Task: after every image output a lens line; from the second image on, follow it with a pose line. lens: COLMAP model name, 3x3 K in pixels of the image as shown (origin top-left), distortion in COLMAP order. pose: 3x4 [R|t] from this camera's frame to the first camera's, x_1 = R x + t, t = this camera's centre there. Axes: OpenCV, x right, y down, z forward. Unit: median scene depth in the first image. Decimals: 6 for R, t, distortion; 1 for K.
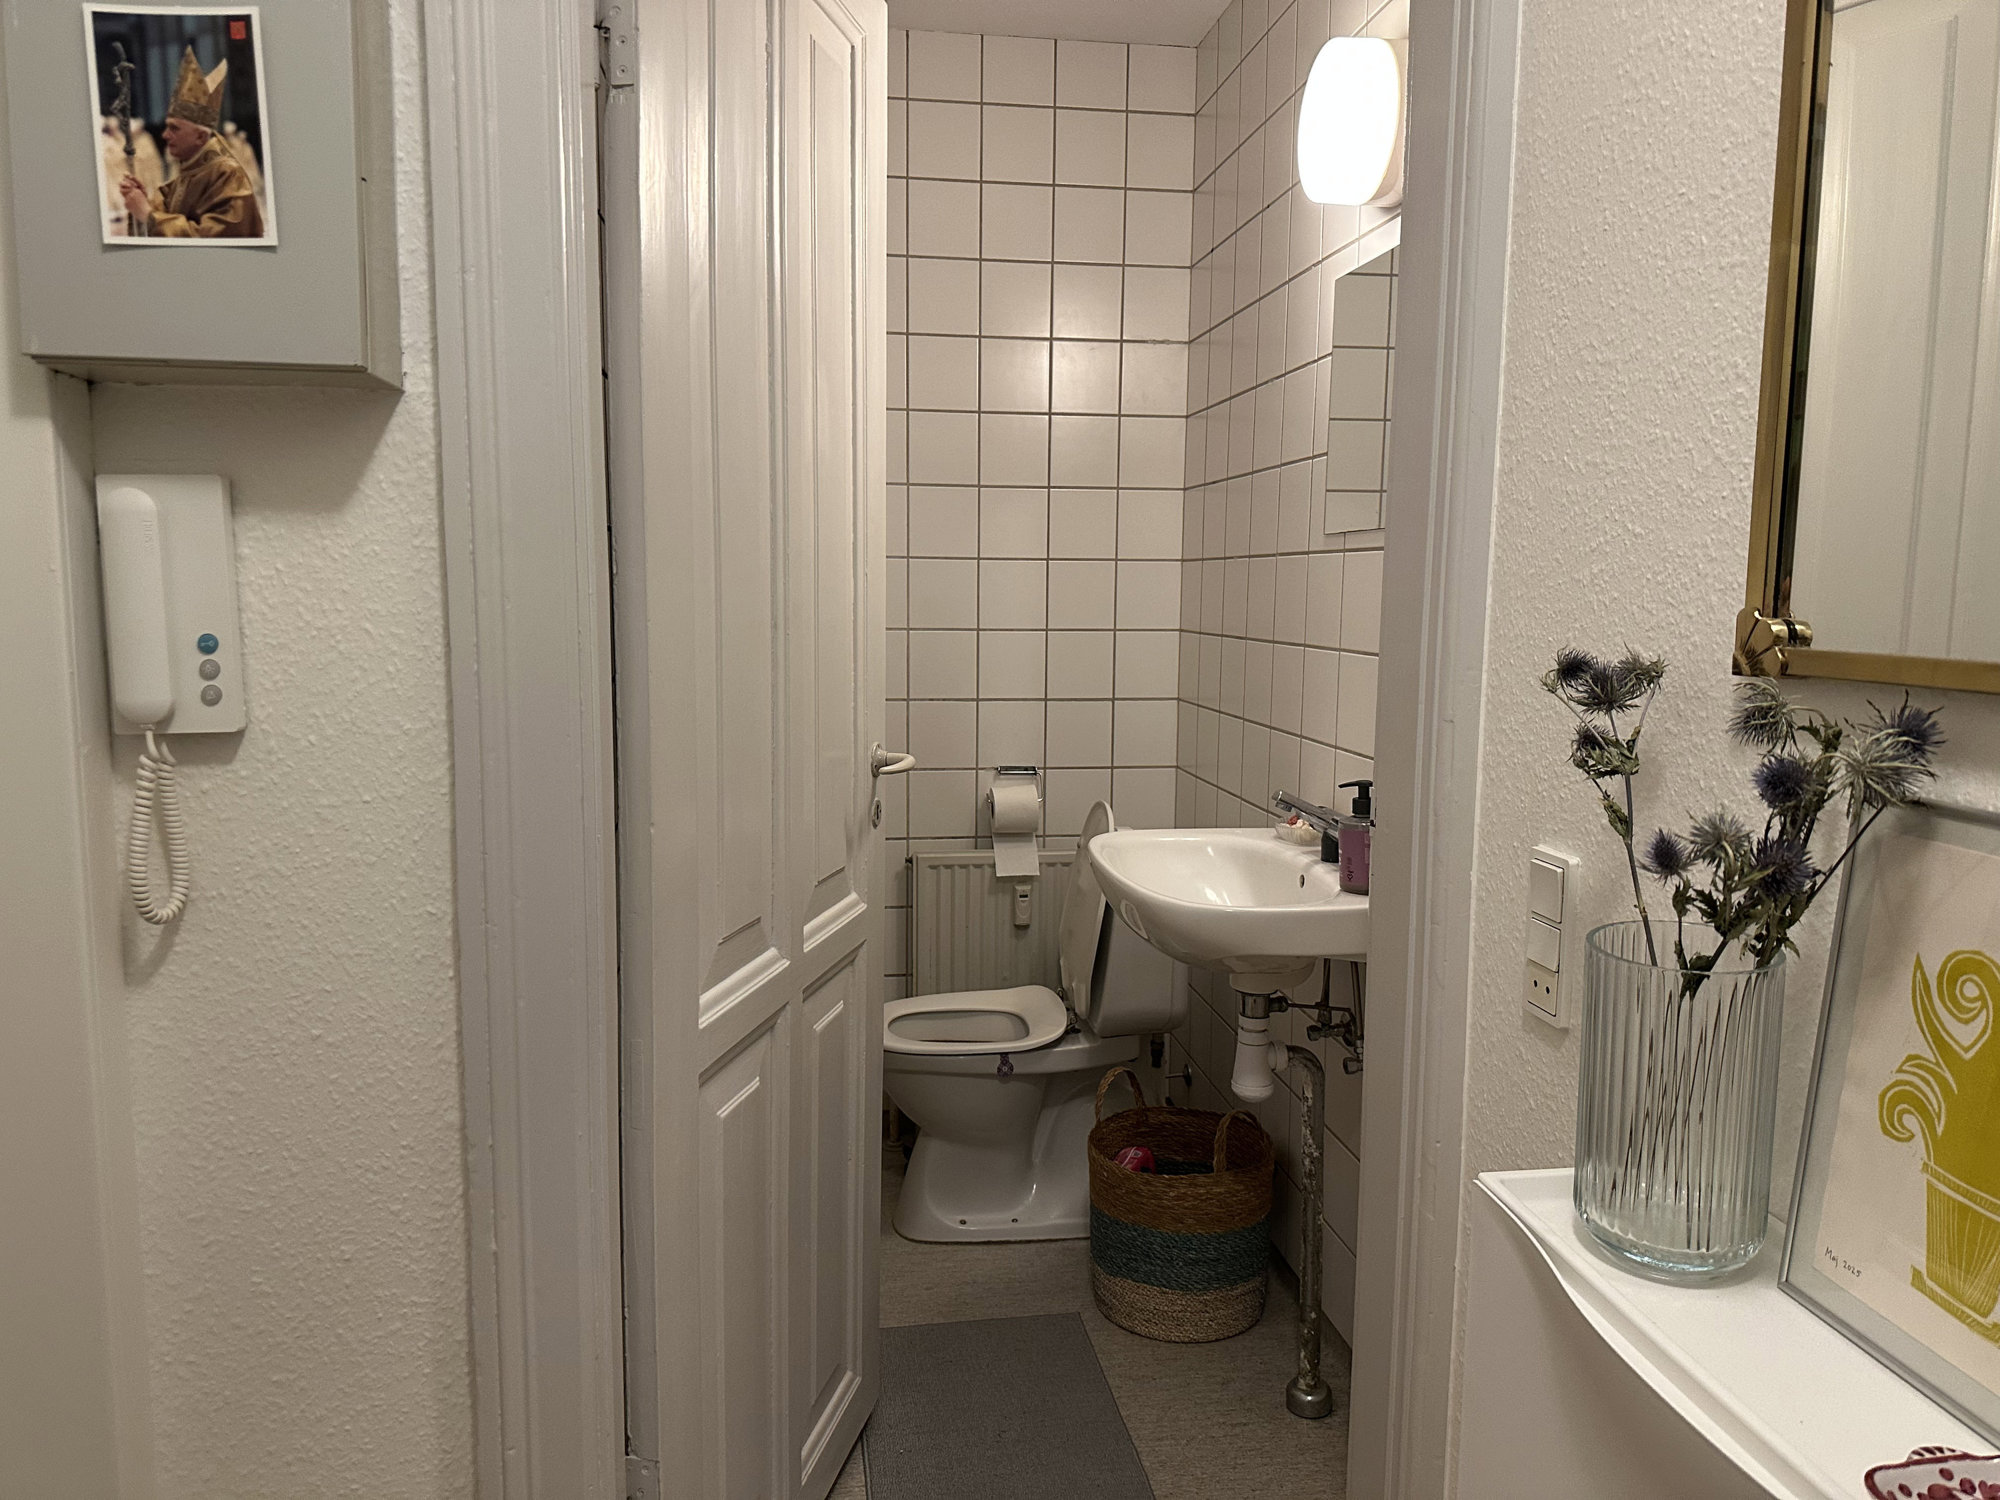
lens RADIAL K [[1447.4, 0, 1001.5], [0, 1447.4, 745.7], [0, 0, 1]] dist [0.169613, -0.273721]
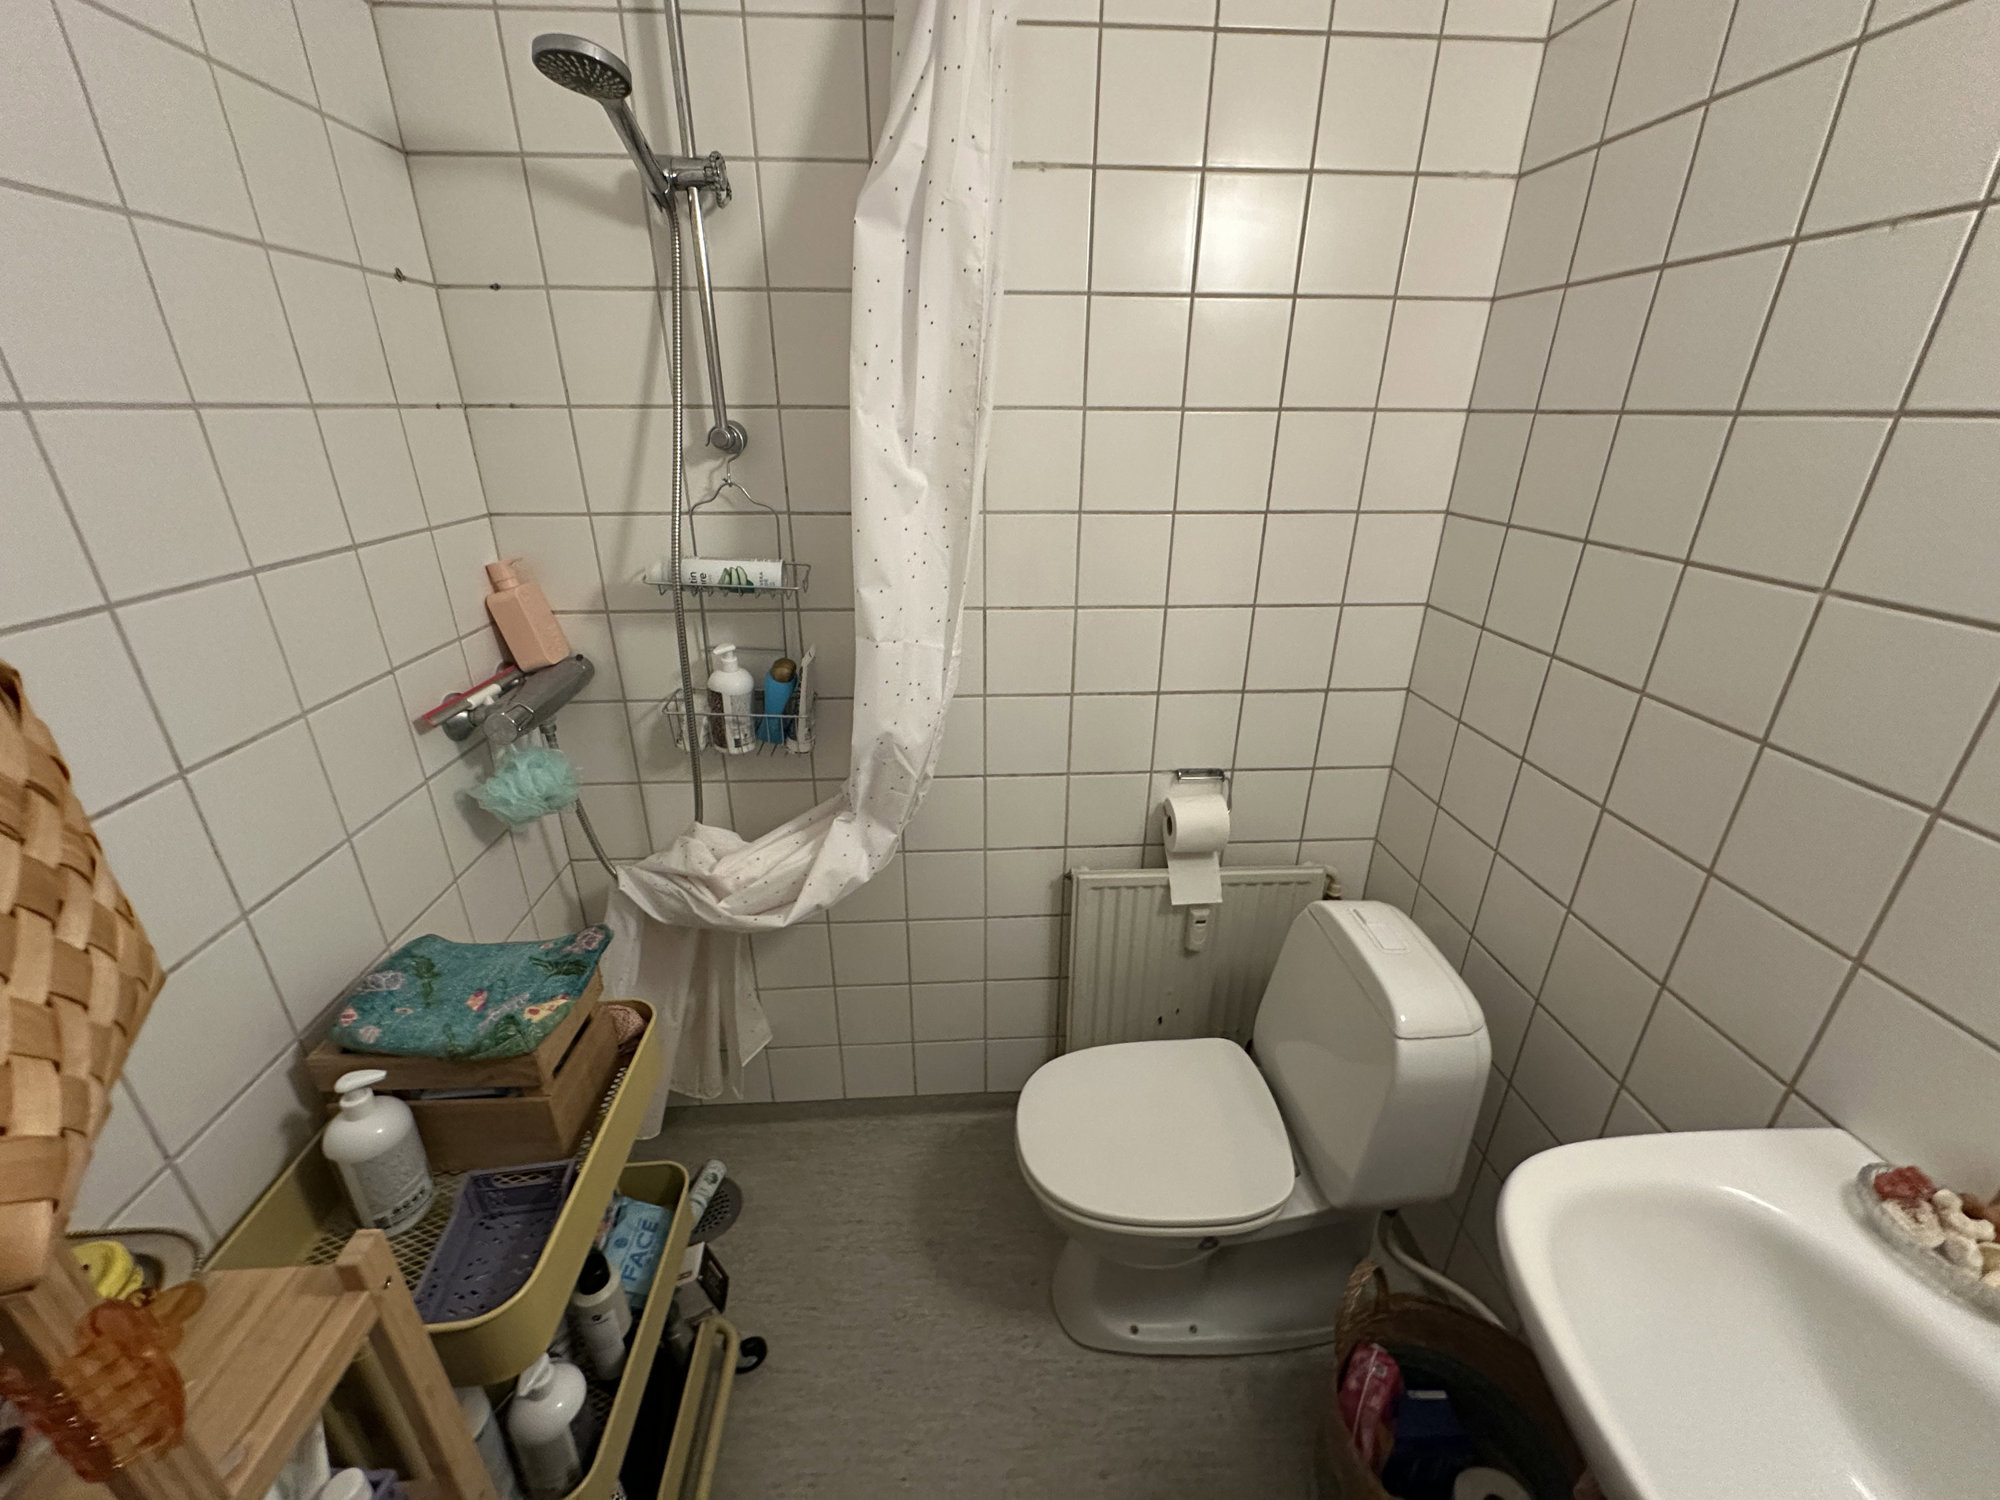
lens RADIAL K [[805.8, 0, 989.8], [0, 805.8, 749.4], [0, 0, 1]] dist [-0.000051, -0.000007]
pose [[0.996694, 0.026055, -0.076957, -0.074652], [-0.002743, 0.957437, 0.288628, -0.130766], [0.081202, -0.287463, 0.954343, 0.559310]]
